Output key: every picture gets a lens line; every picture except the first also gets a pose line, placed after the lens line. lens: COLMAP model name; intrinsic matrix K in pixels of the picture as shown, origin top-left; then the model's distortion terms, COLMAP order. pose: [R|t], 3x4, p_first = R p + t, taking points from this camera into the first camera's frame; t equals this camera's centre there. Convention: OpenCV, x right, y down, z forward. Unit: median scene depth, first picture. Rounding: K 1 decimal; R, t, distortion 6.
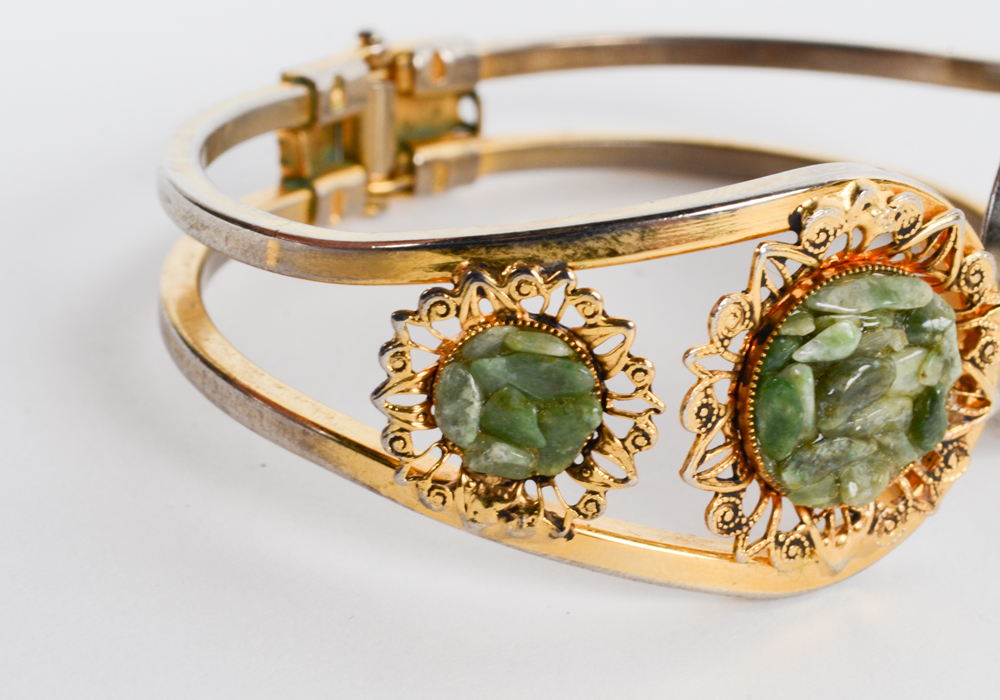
lens RADIAL K [[2424.1, 0, 500.2], [0, 2424.1, 348.8], [0, 0, 1]] dist [-0.106830, 0.000000]
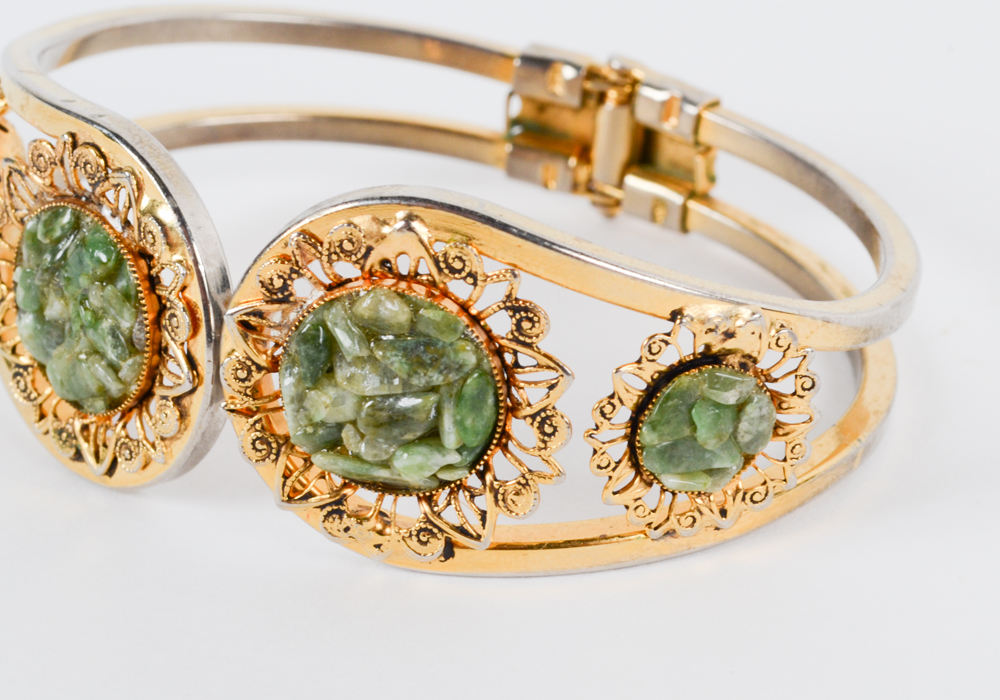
lens RADIAL K [[2424.1, 0, 500.0], [0, 2424.1, 350.0], [0, 0, 1]] dist [-0.106830, 0.000000]
pose [[-0.973191, 0.022864, -0.228858, 0.356878], [0.139230, -0.733449, -0.665333, 0.784428], [-0.183067, -0.679360, 0.710602, 0.234294]]
